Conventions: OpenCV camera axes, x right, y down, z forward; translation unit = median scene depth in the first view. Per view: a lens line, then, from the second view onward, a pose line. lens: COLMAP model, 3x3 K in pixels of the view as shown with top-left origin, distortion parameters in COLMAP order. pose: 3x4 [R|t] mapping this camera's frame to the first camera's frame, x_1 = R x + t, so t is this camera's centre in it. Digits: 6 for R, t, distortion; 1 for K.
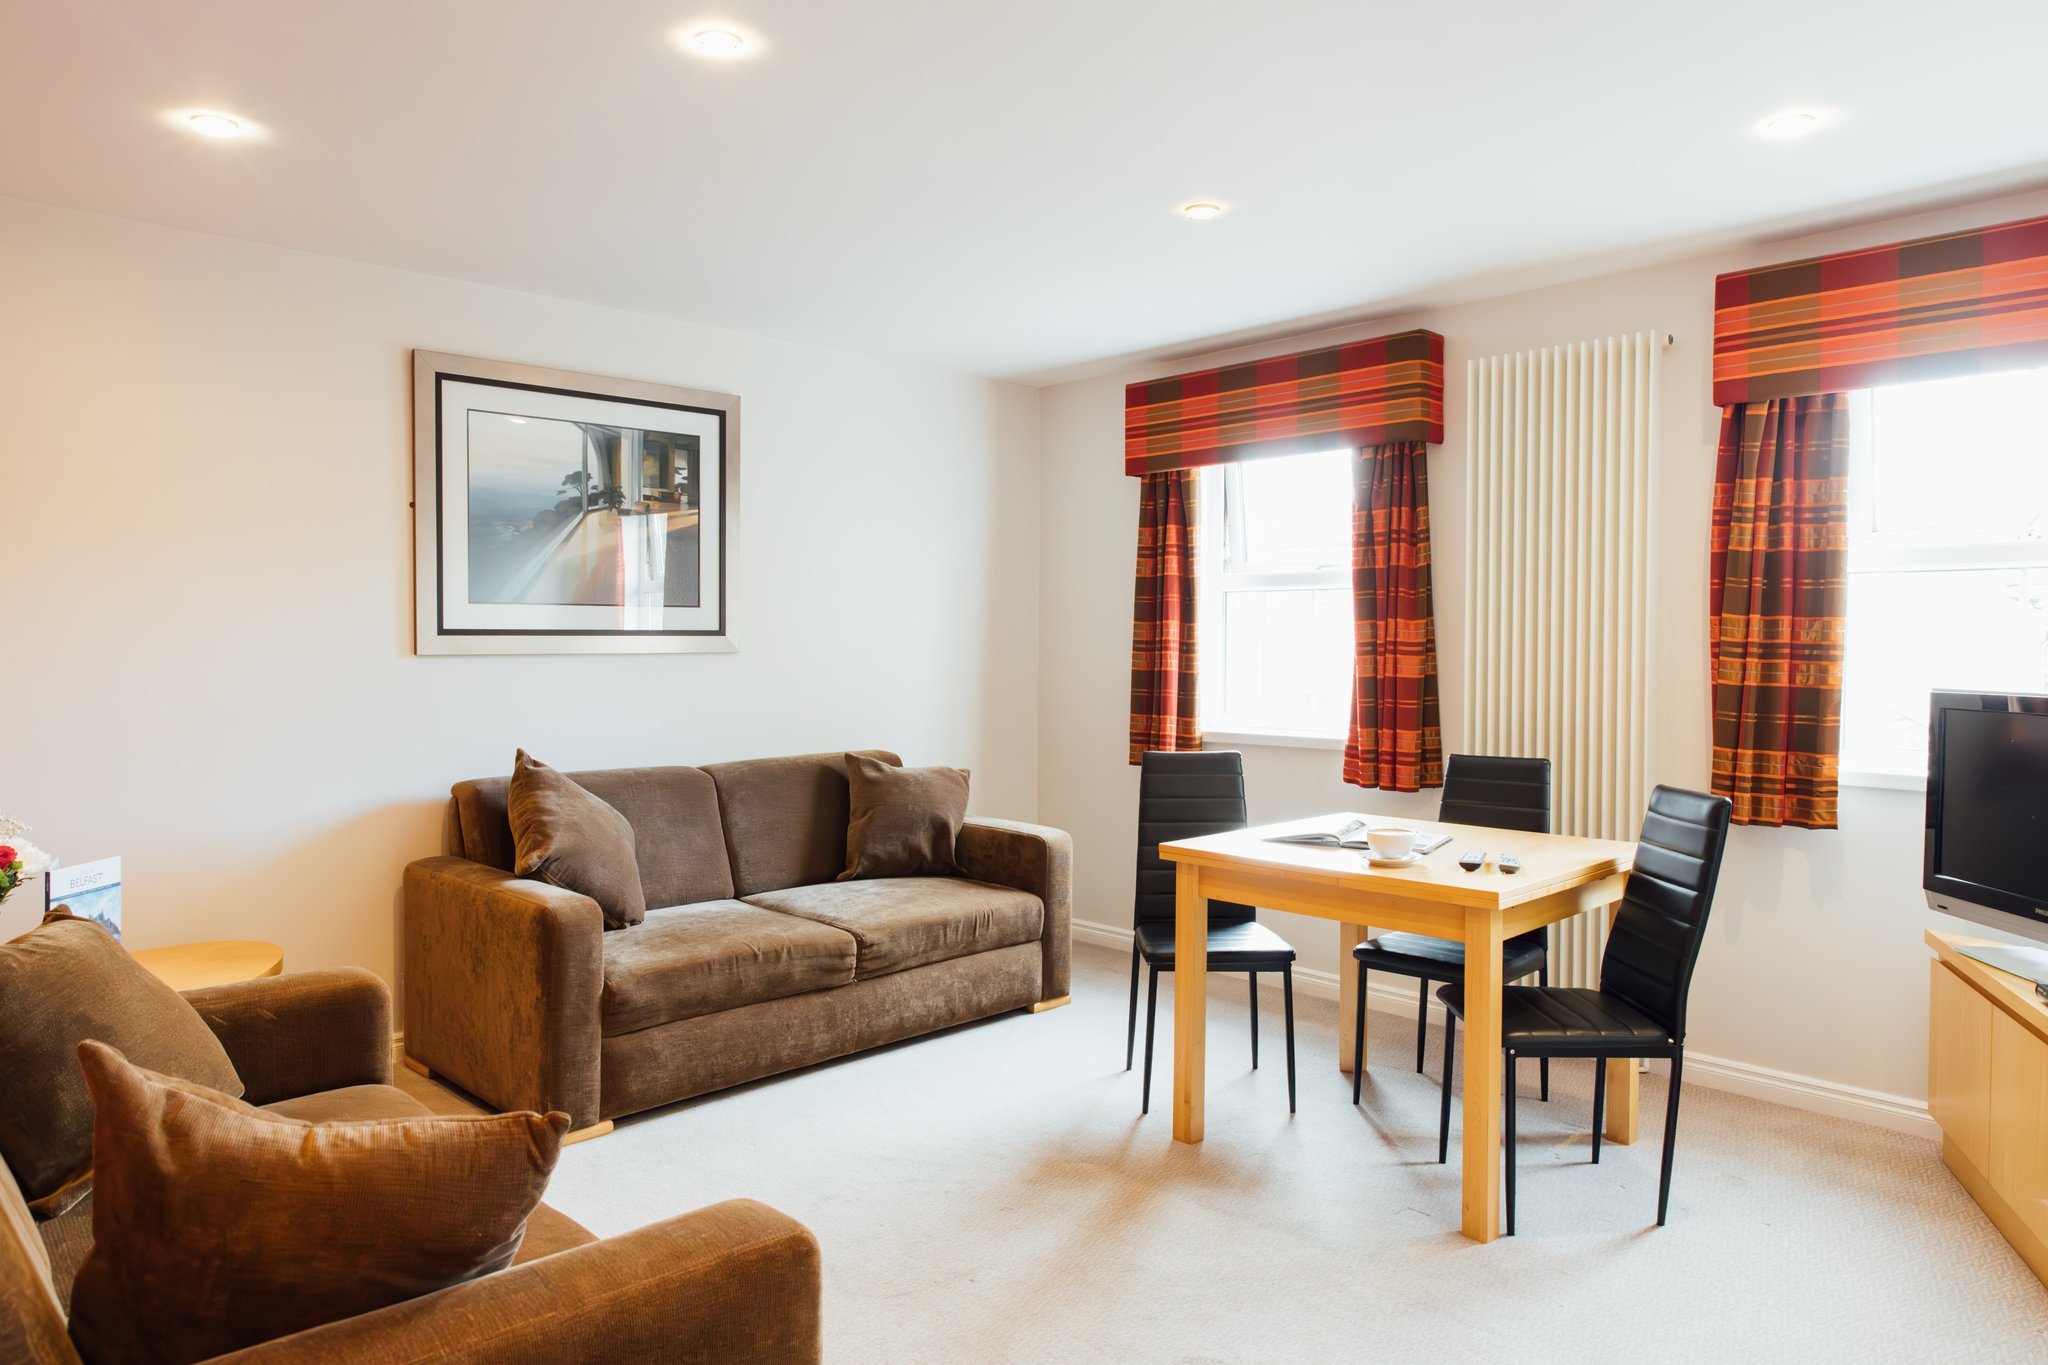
lens RADIAL K [[1318.0, 0, 1035.9], [0, 1318.0, 672.6], [0, 0, 1]] dist [0.006392, -0.002368]
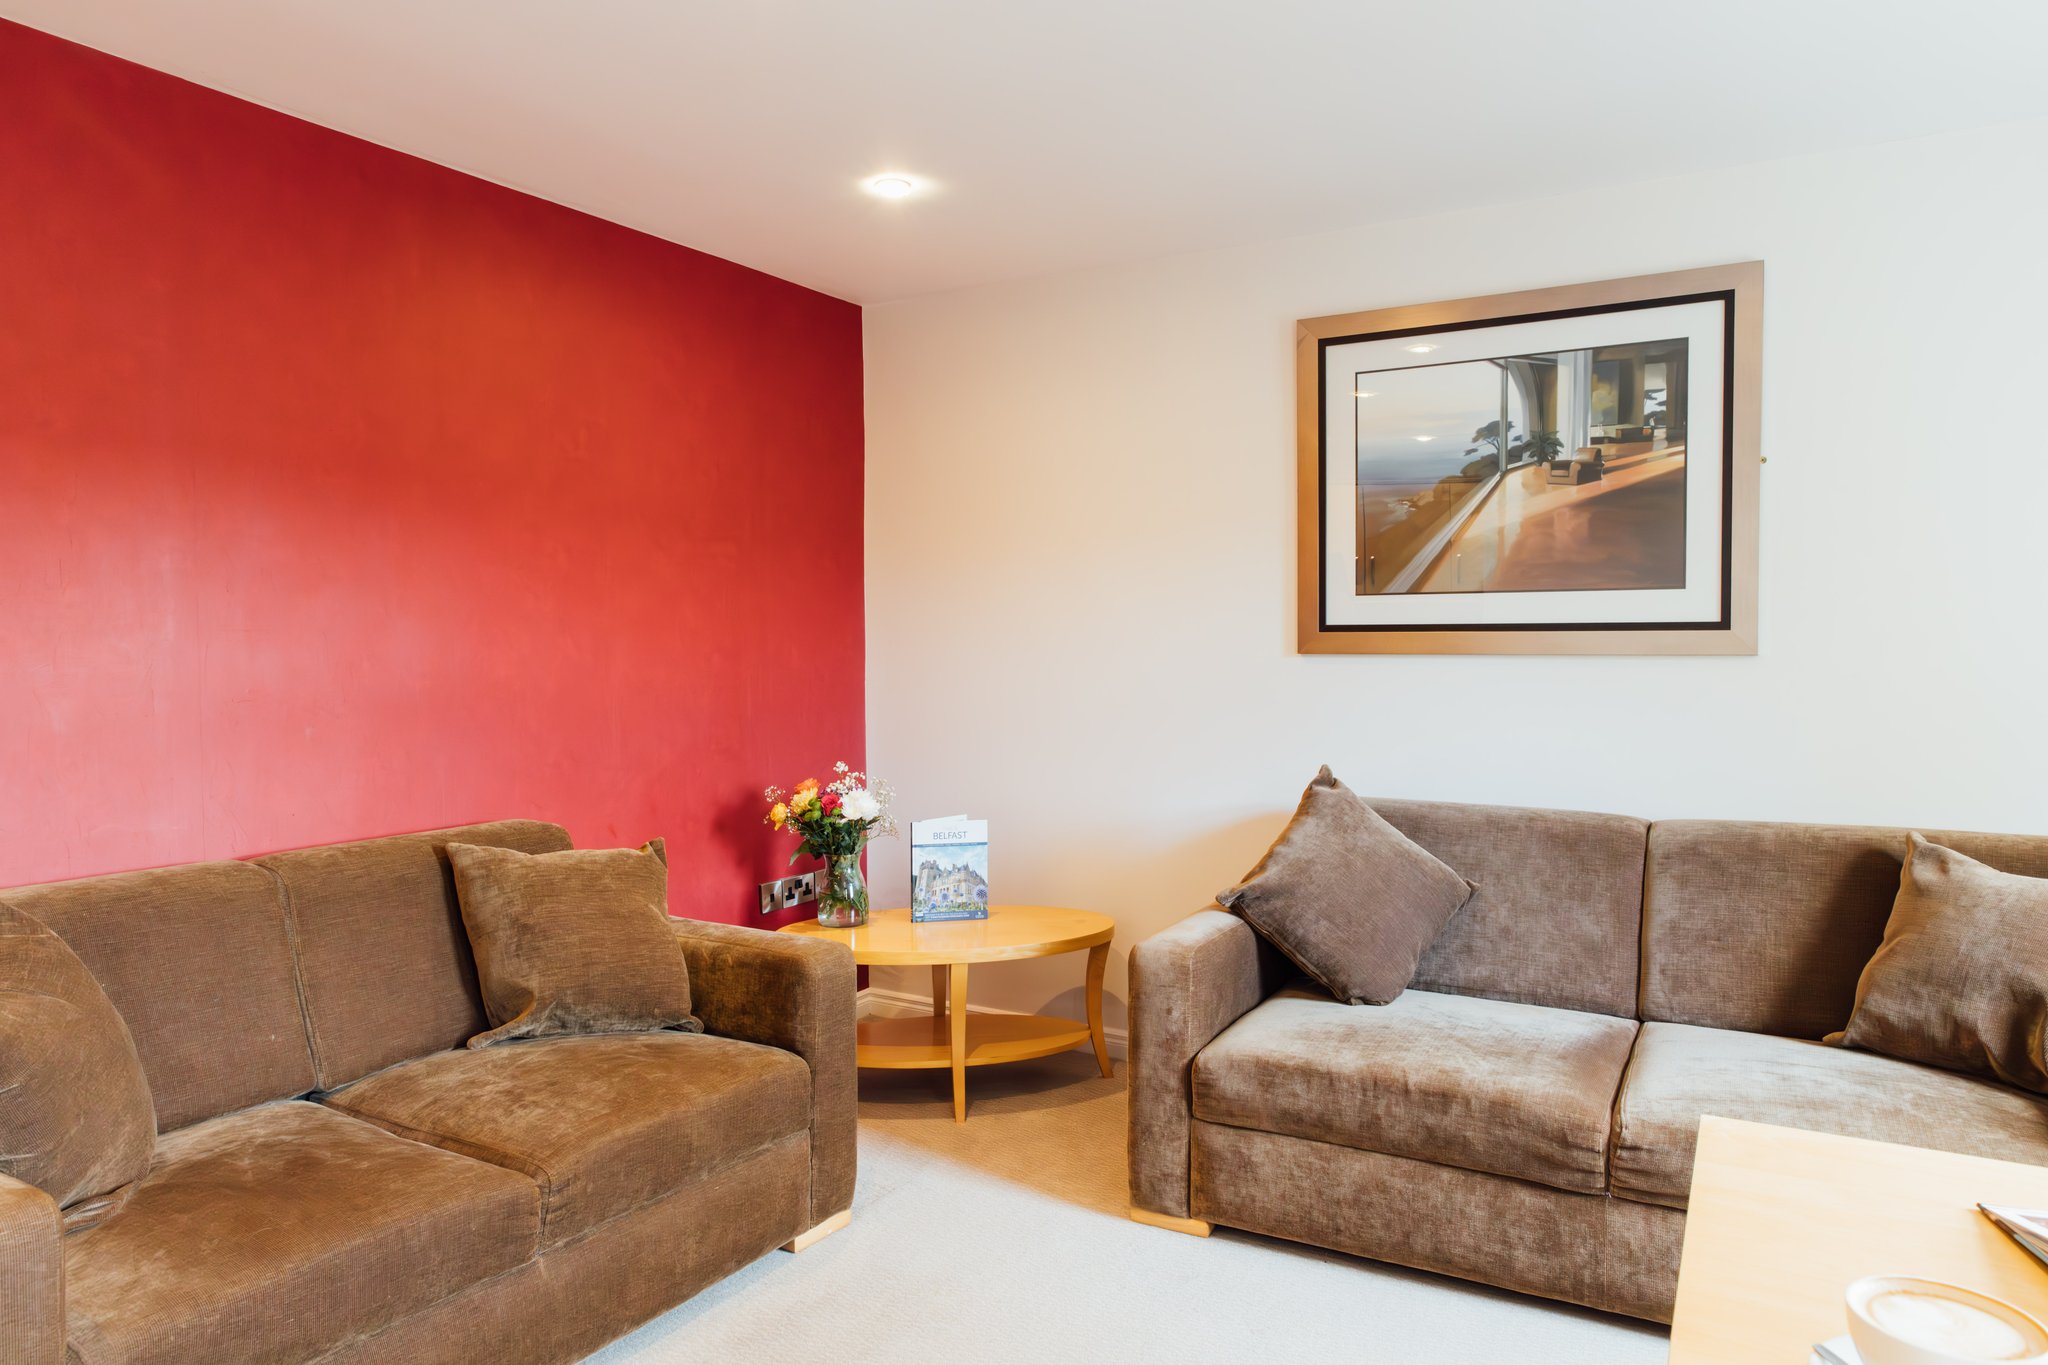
lens RADIAL K [[1318.0, 0, 1031.1], [0, 1318.0, 688.9], [0, 0, 1]] dist [0.006392, -0.002368]
pose [[0.282535, 0.034347, -0.958642, 0.328129], [-0.023479, 0.999307, 0.028885, -0.010052], [0.958970, 0.014347, 0.283146, 0.513759]]
